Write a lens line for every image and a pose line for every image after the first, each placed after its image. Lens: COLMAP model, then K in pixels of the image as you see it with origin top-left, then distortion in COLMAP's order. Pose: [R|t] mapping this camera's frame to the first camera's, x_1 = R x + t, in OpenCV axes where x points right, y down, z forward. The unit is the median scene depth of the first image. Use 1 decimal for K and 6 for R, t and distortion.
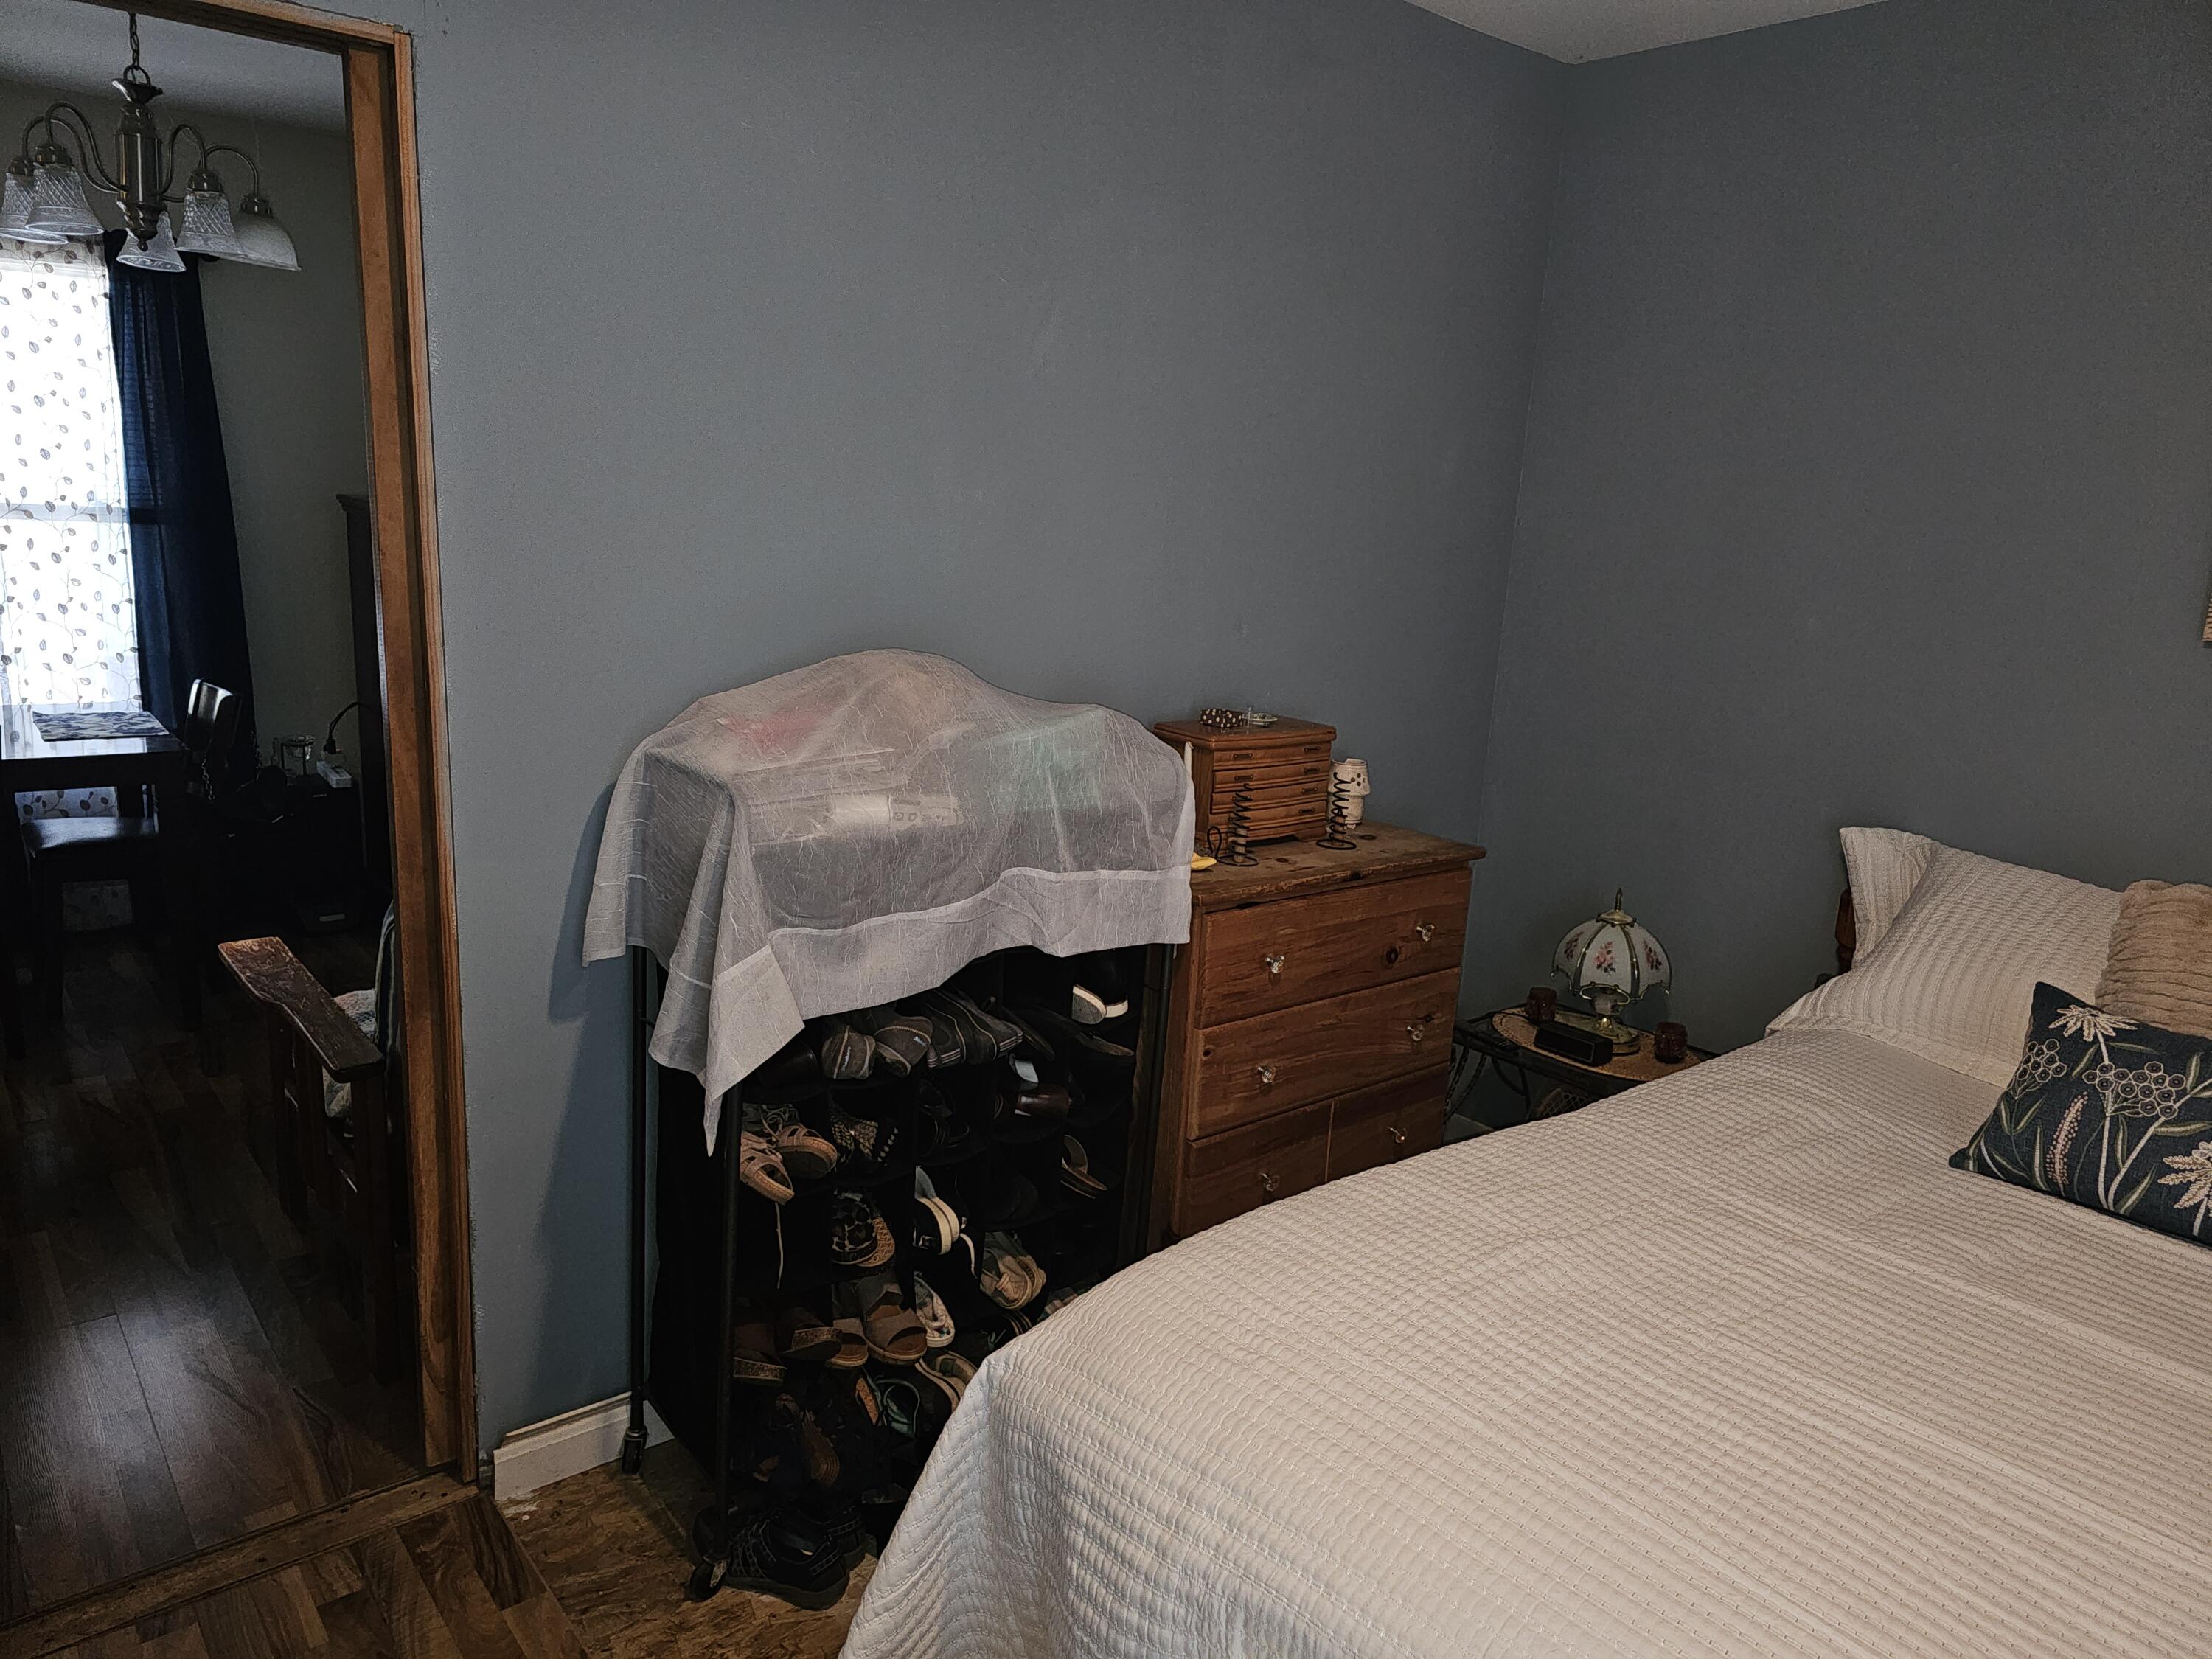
lens RADIAL K [[1474.0, 0, 1105.8], [0, 1474.0, 856.6], [0, 0, 1]] dist [0.085902, -0.068939]
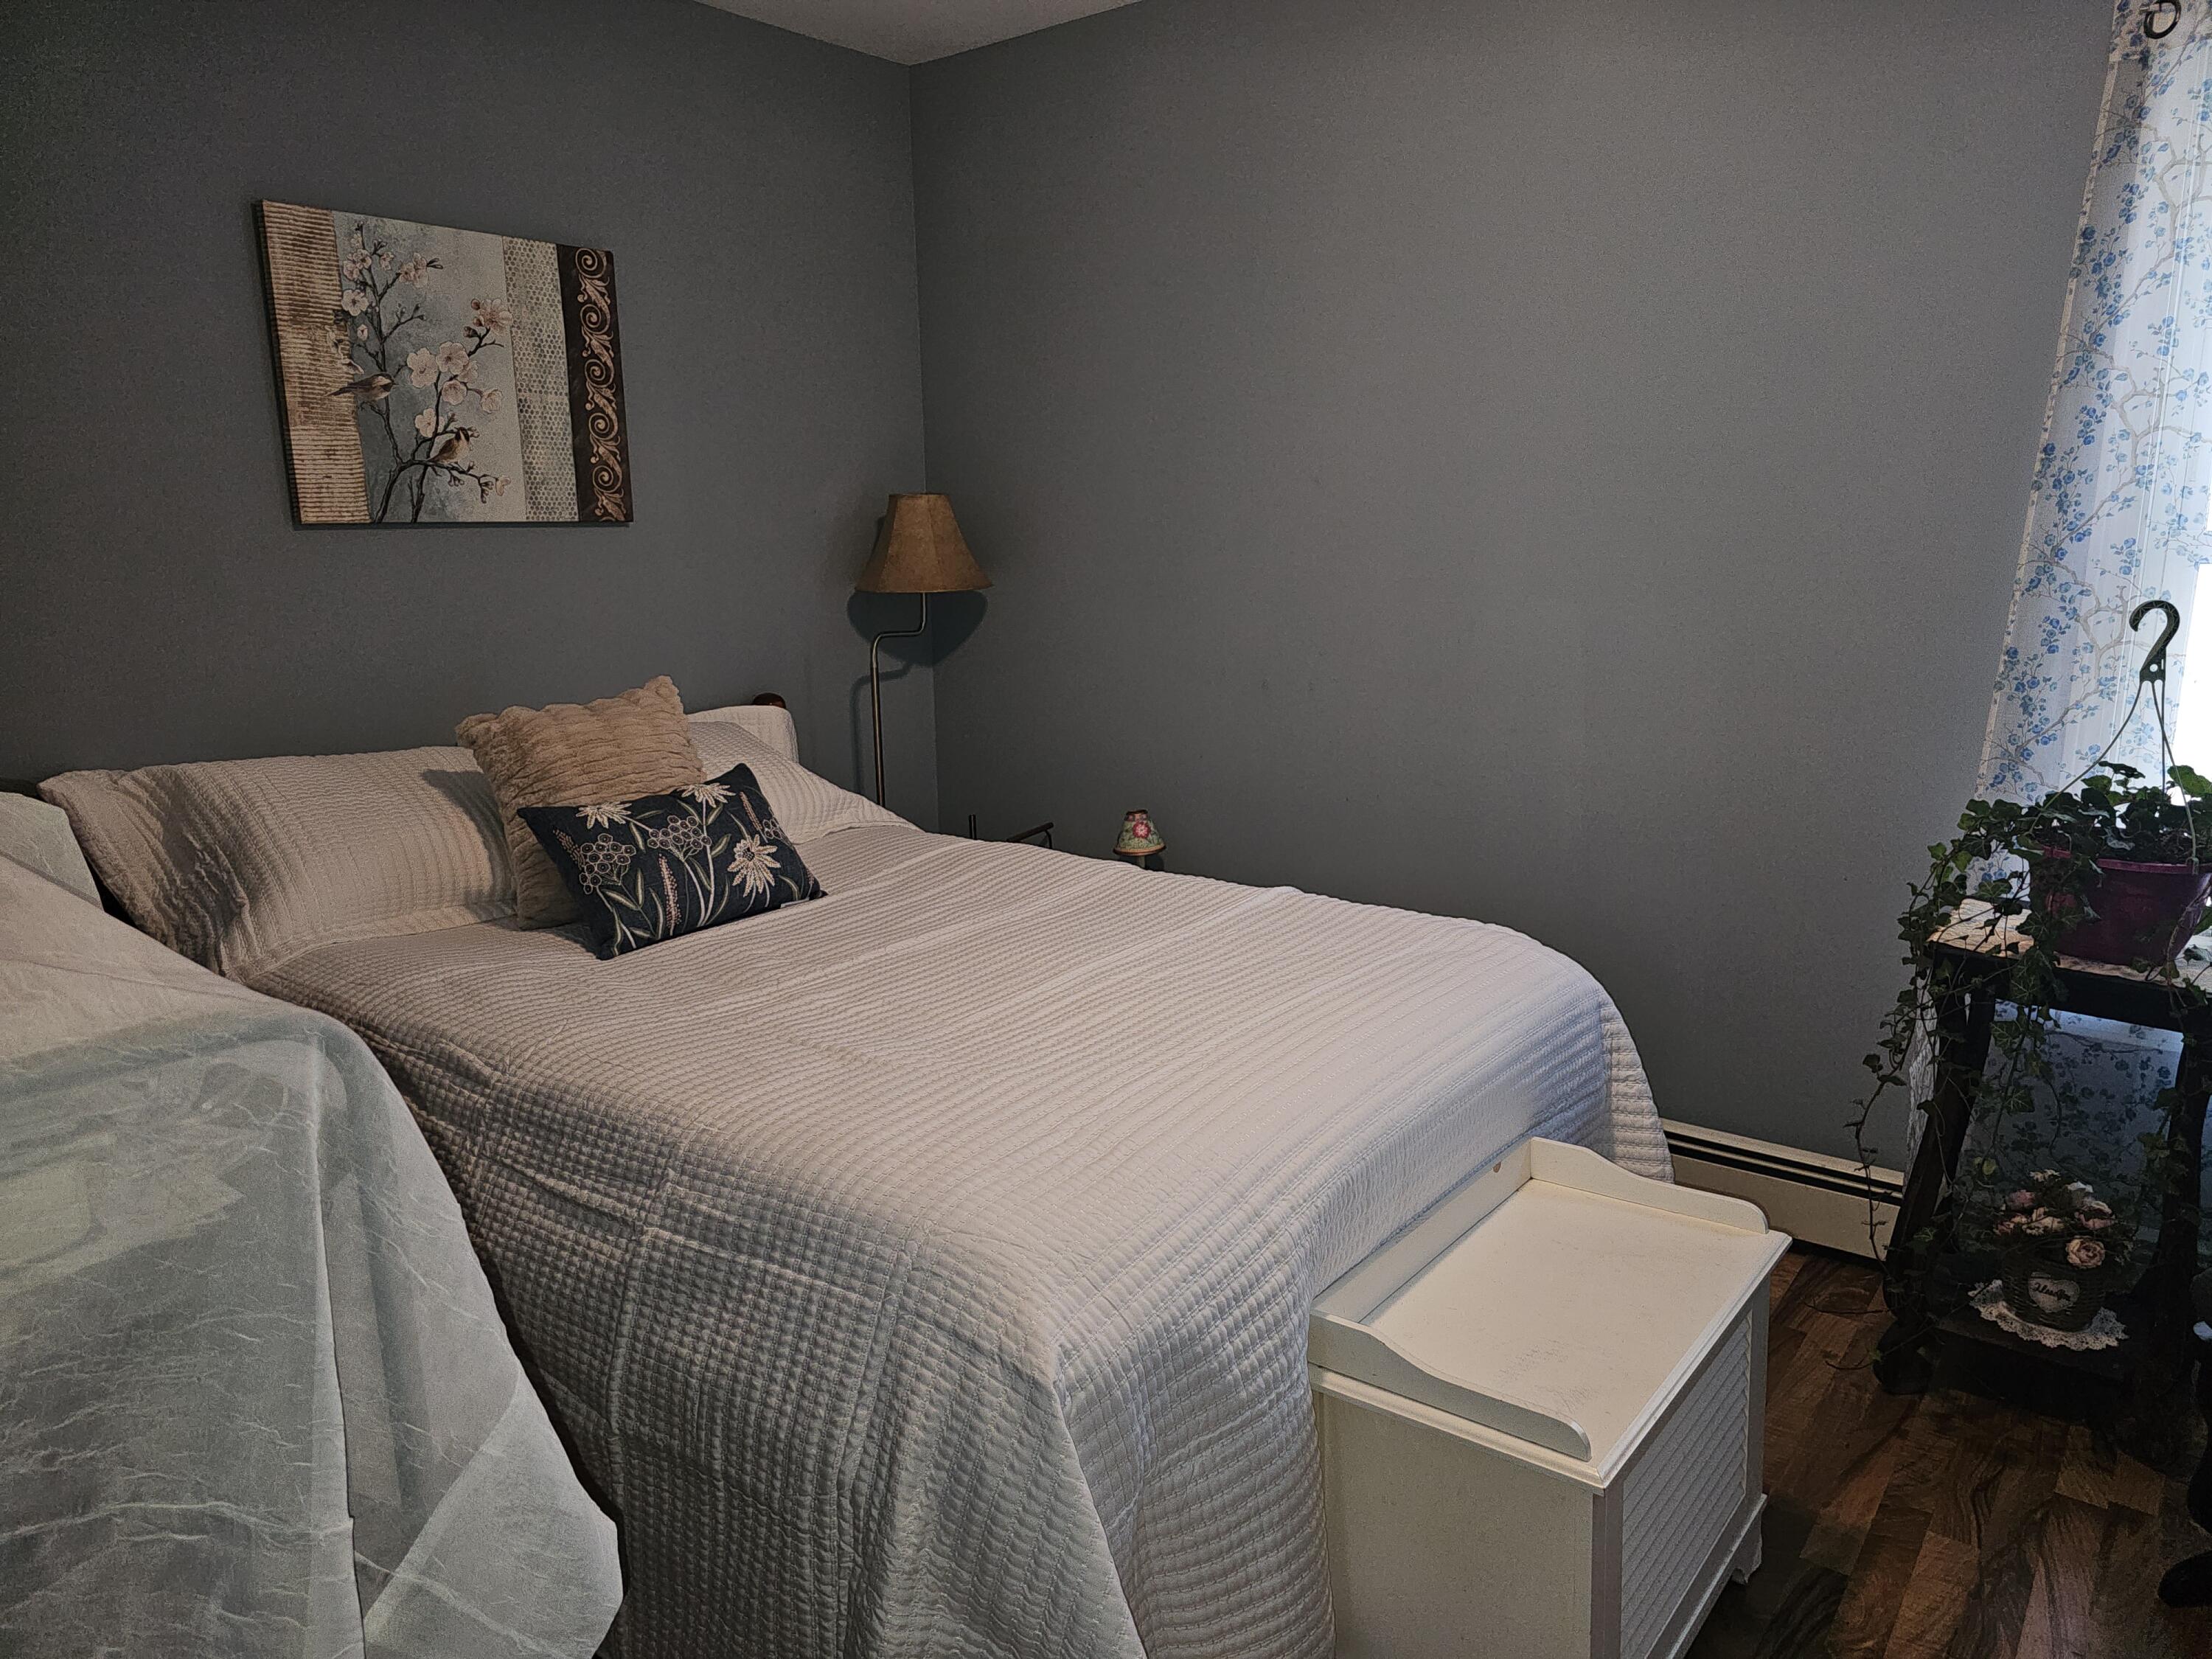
lens RADIAL K [[1474.0, 0, 1105.8], [0, 1474.0, 856.6], [0, 0, 1]] dist [0.085902, -0.068939]
pose [[-0.206315, -0.263675, 0.942290, -0.654988], [0.239181, 0.920205, 0.309863, -0.150934], [-0.948803, 0.289307, -0.126786, 0.822947]]
